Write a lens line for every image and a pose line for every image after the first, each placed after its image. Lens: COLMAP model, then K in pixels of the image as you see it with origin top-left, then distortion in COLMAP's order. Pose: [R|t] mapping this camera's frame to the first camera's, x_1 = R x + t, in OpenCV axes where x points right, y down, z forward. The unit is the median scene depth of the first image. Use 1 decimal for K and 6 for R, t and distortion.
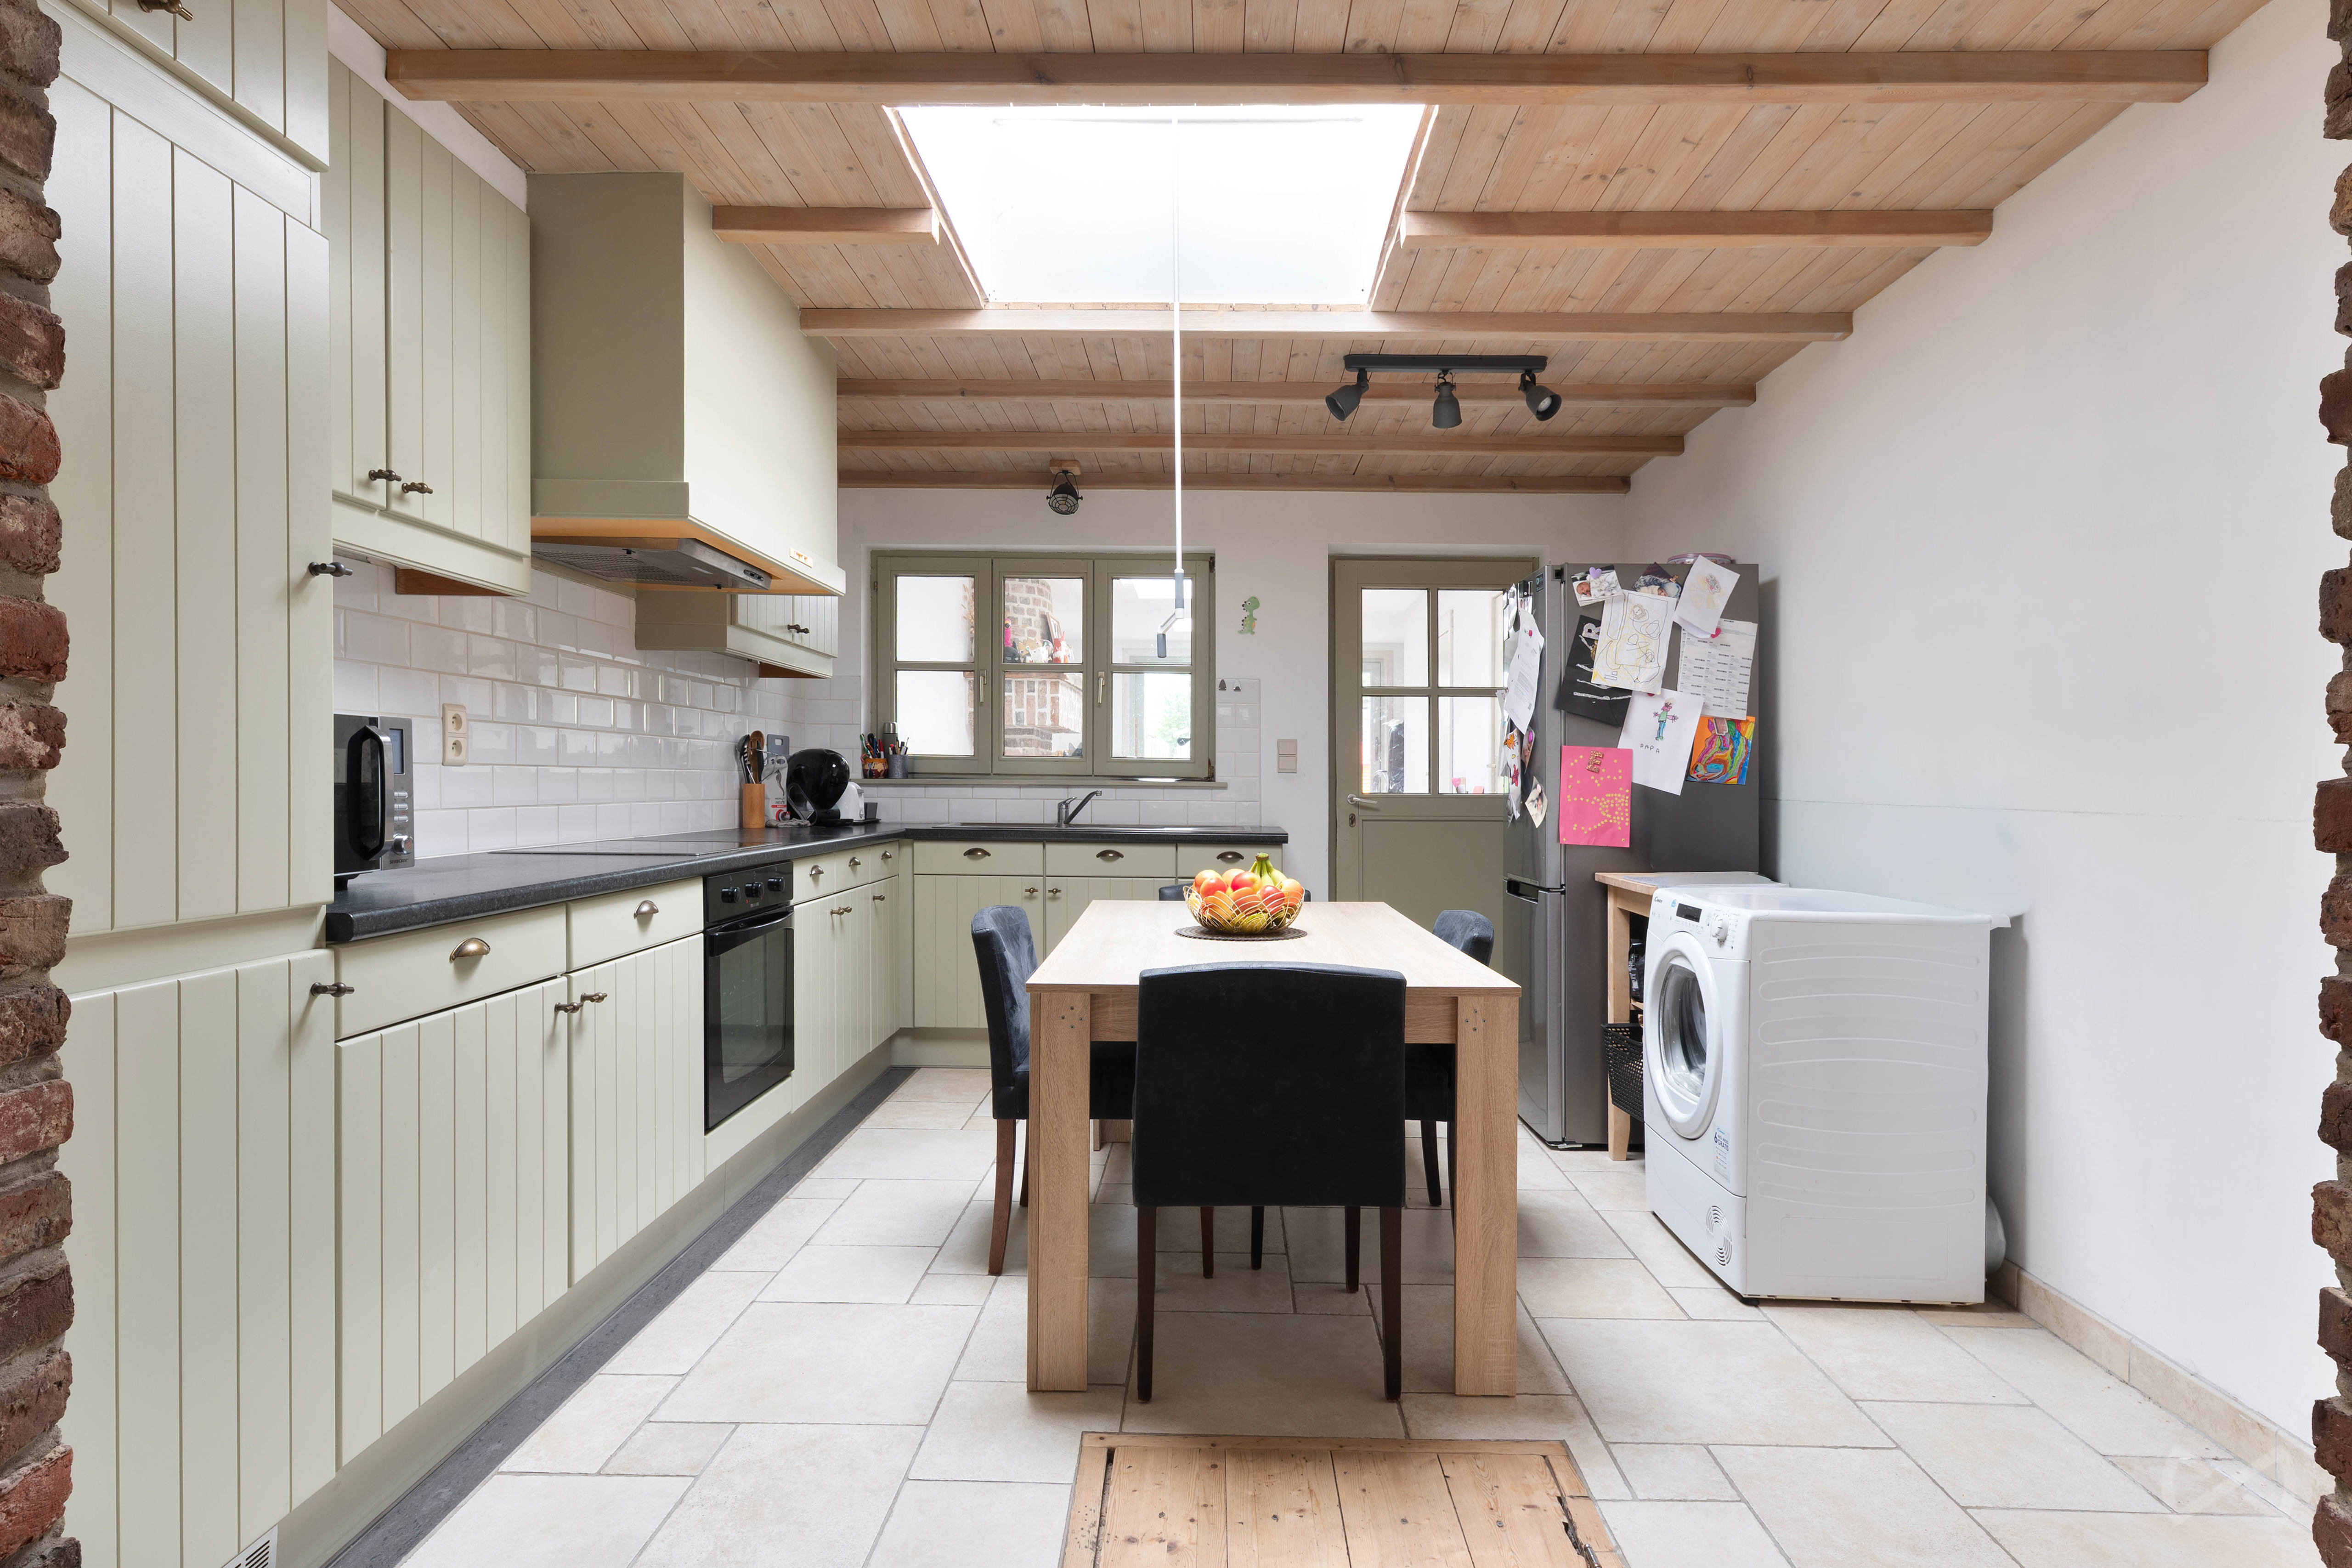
lens RADIAL K [[1247.8, 0, 1231.3], [0, 1247.8, 760.0], [0, 0, 1]] dist [0.010229, 0.001481]
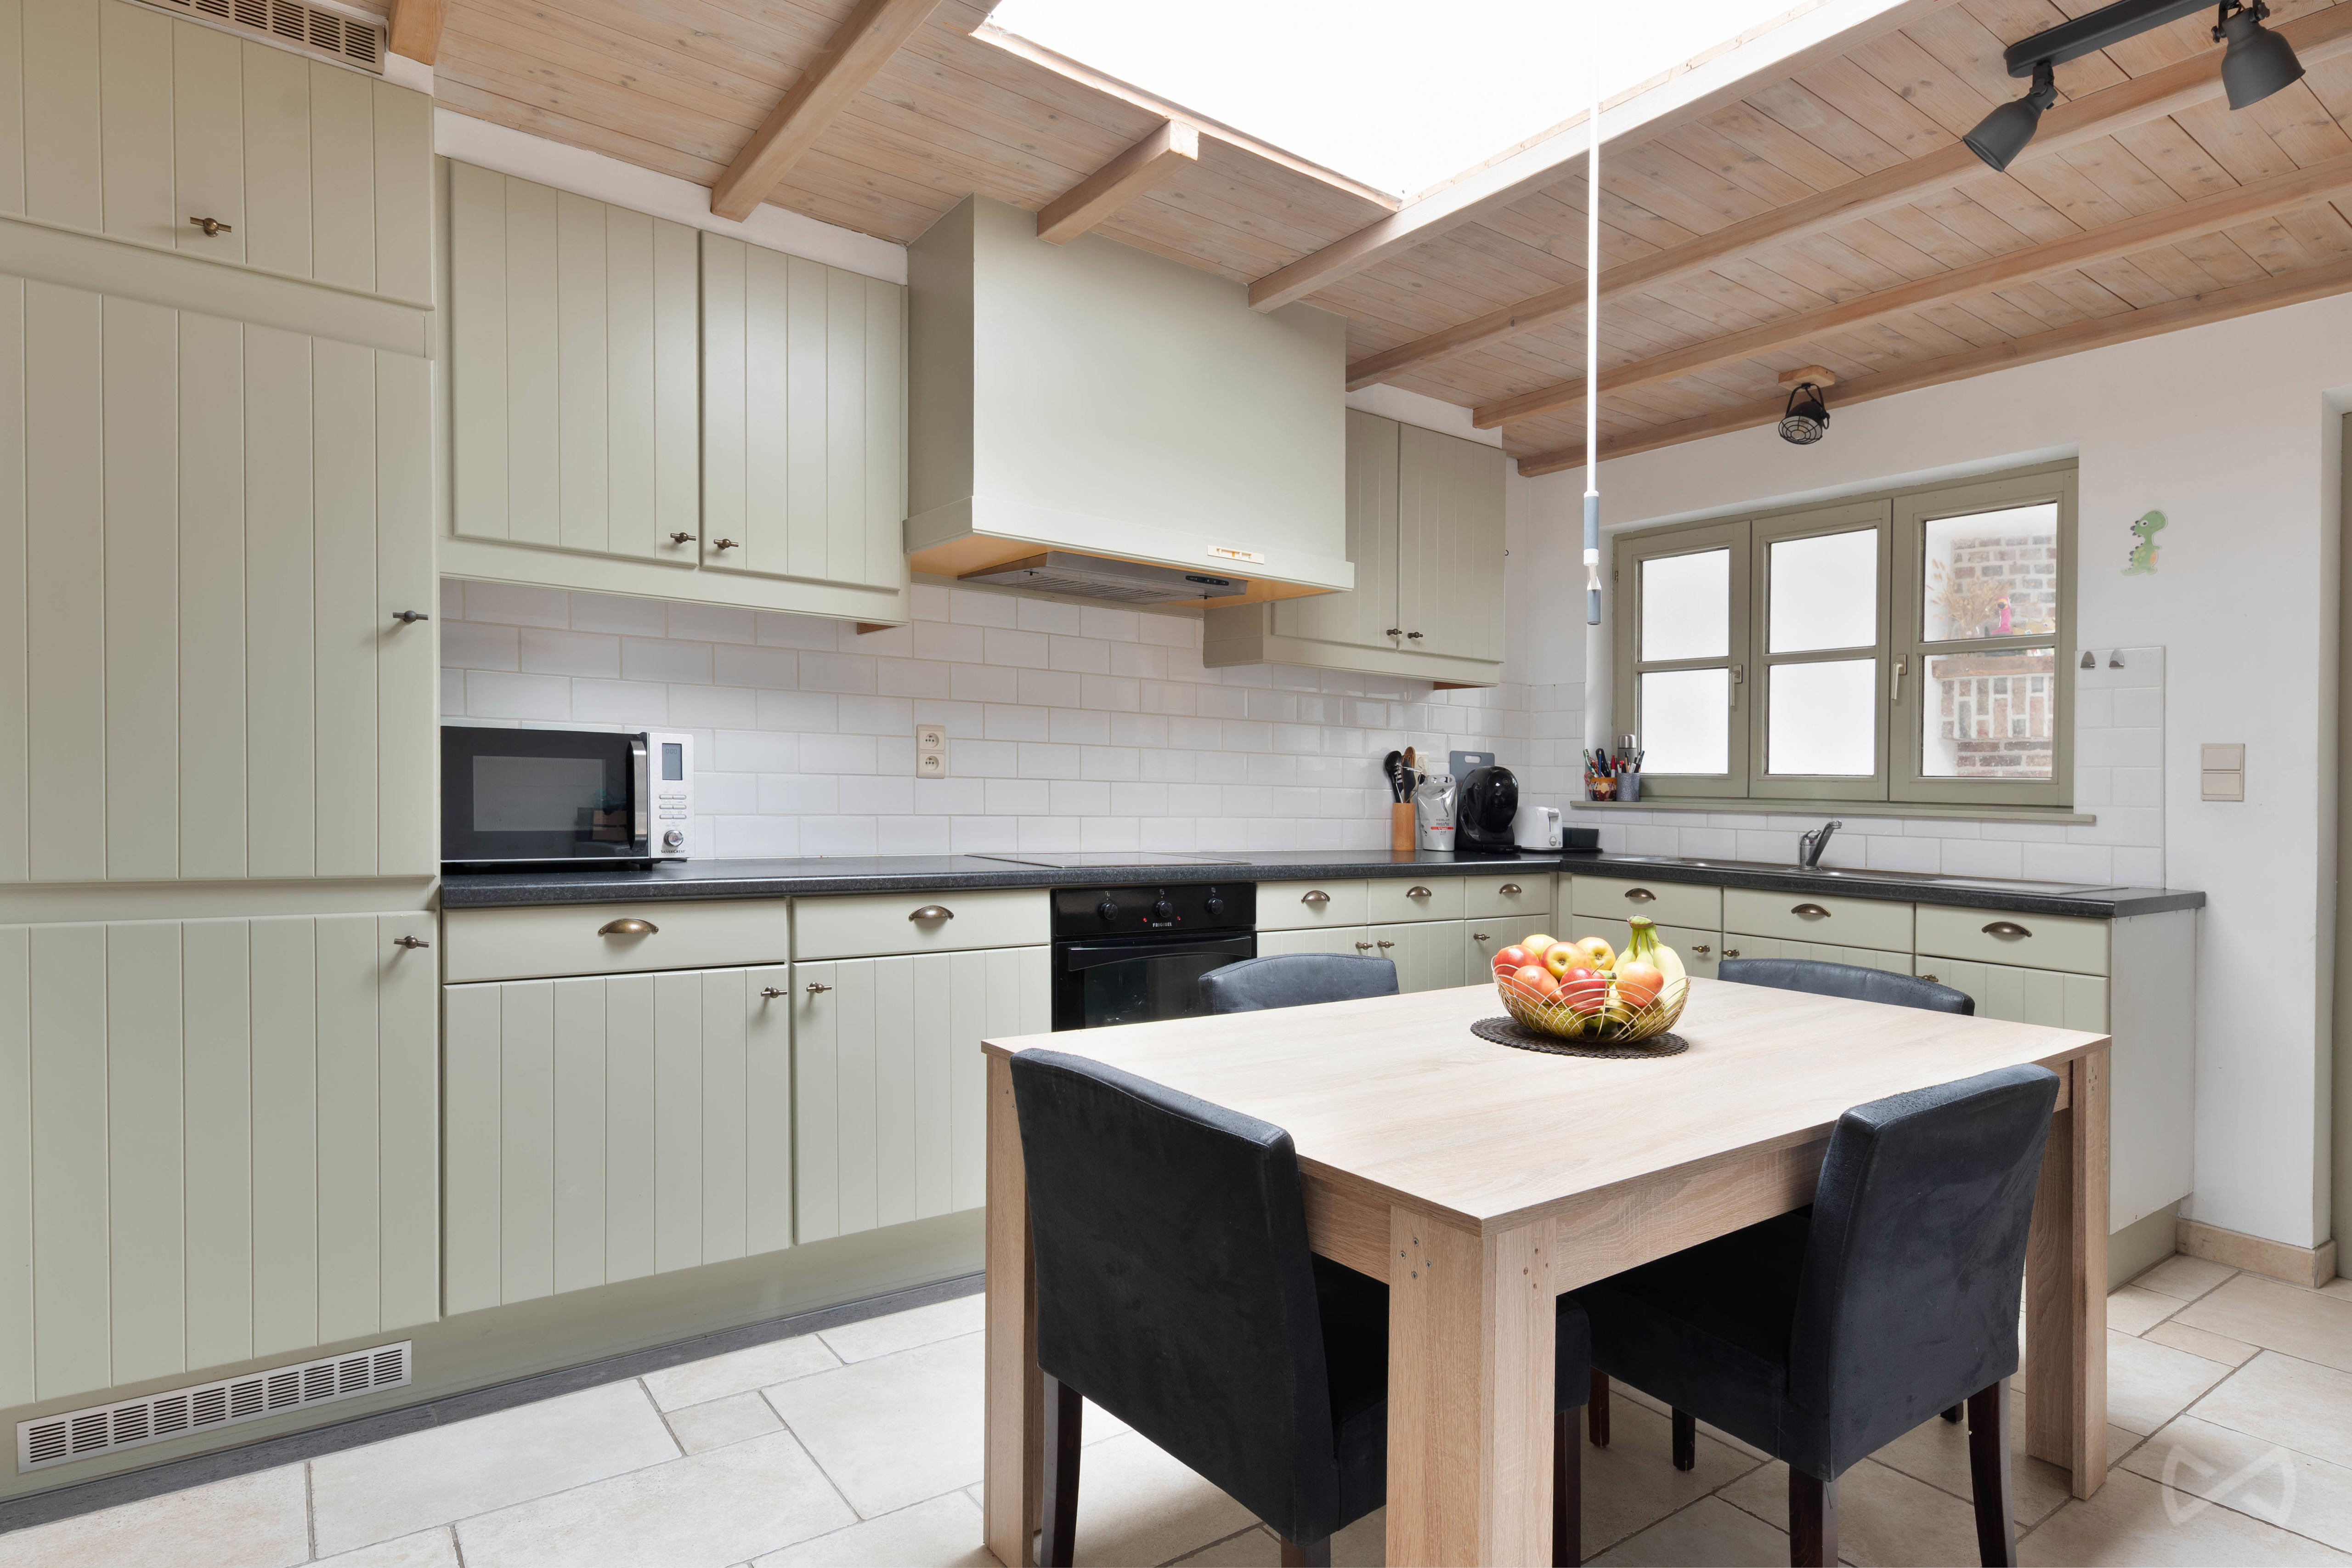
lens RADIAL K [[1247.8, 0, 1178.9], [0, 1247.8, 794.8], [0, 0, 1]] dist [0.010229, 0.001481]
pose [[0.594505, 0.009730, -0.804033, 0.275022], [-0.004996, 0.999952, 0.008407, 0.005703], [0.804076, -0.000981, 0.594525, 0.303910]]
